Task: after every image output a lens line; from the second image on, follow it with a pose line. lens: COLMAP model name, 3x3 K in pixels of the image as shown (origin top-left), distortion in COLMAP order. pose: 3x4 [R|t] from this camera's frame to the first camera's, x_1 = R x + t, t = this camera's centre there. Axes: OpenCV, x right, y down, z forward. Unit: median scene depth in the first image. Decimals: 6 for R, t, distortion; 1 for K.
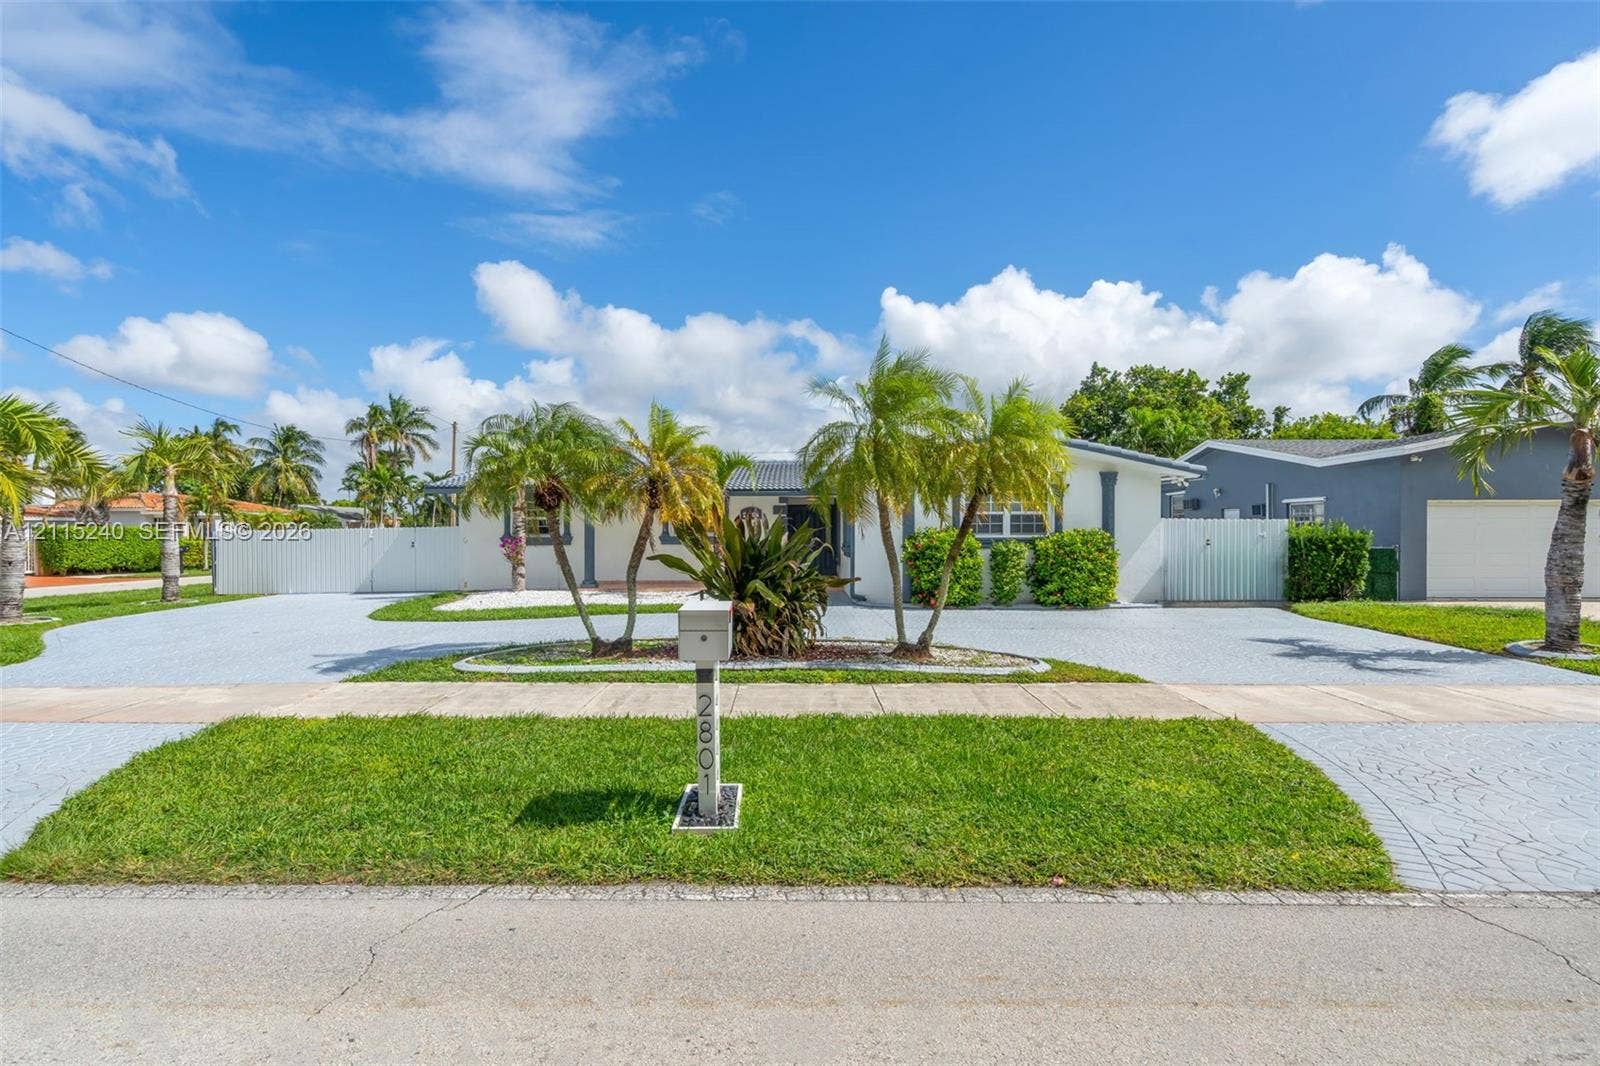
lens RADIAL K [[722.3, 0, 800.0], [0, 722.3, 533.0], [0, 0, 1]] dist [-0.000742, -0.000012]
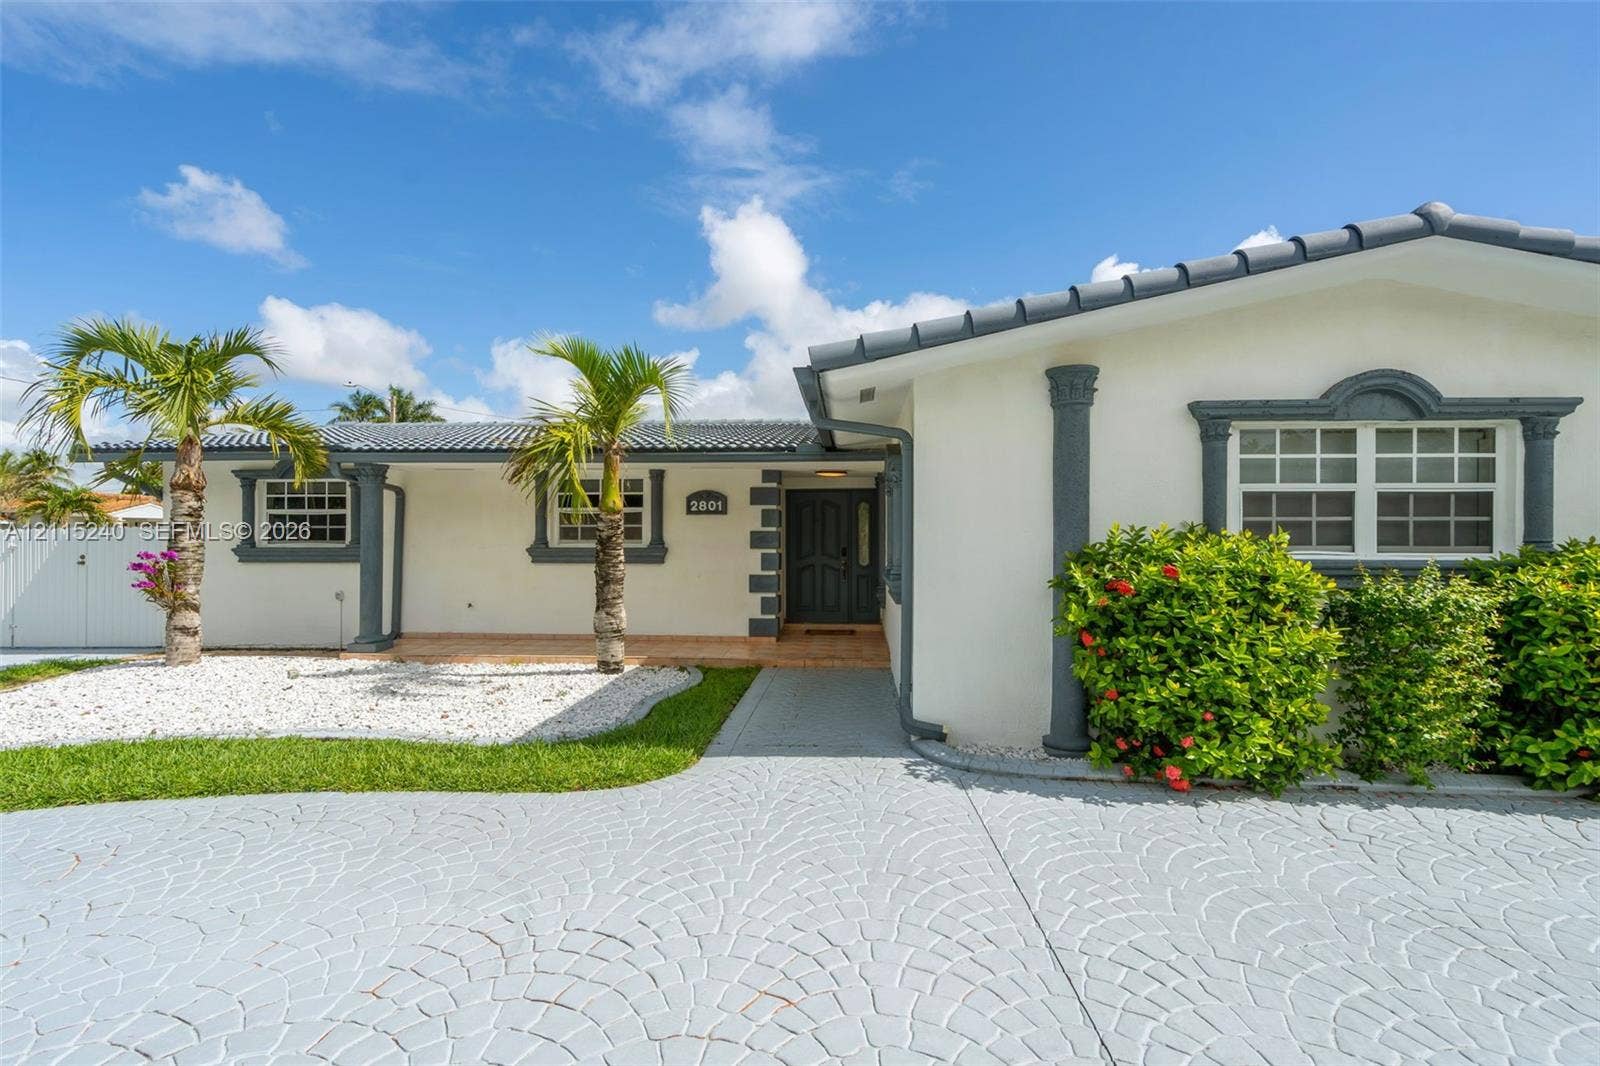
lens RADIAL K [[738.9, 0, 803.0], [0, 738.9, 543.0], [0, 0, 1]] dist [0.002109, -0.008351]
pose [[0.996738, 0.006401, -0.080456, 0.045239], [-0.006404, 0.999979, 0.000215, 0.000089], [0.080456, 0.000301, 0.996758, 0.558945]]
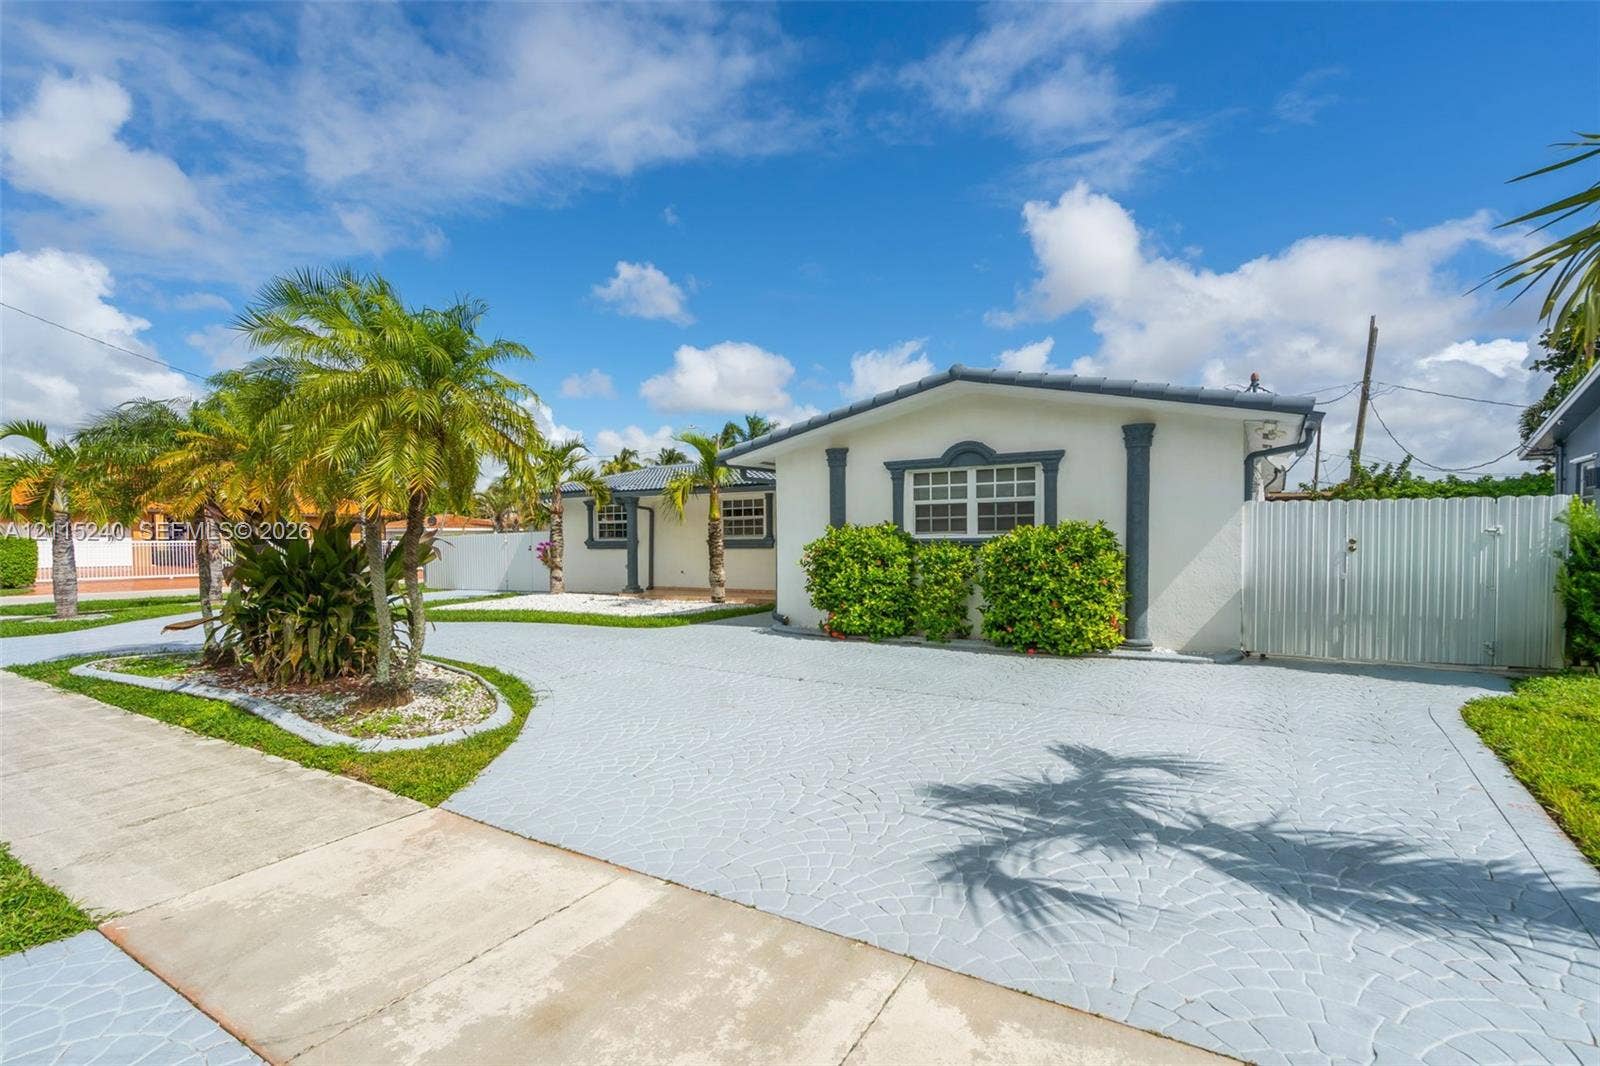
lens RADIAL K [[752.5, 0, 800.0], [0, 752.5, 533.0], [0, 0, 1]] dist [-0.000481, -0.000283]
pose [[0.844676, -0.009597, -0.535192, 0.456463], [0.006720, 0.999951, -0.007326, 0.005062], [0.535236, 0.002592, 0.844698, 0.300458]]
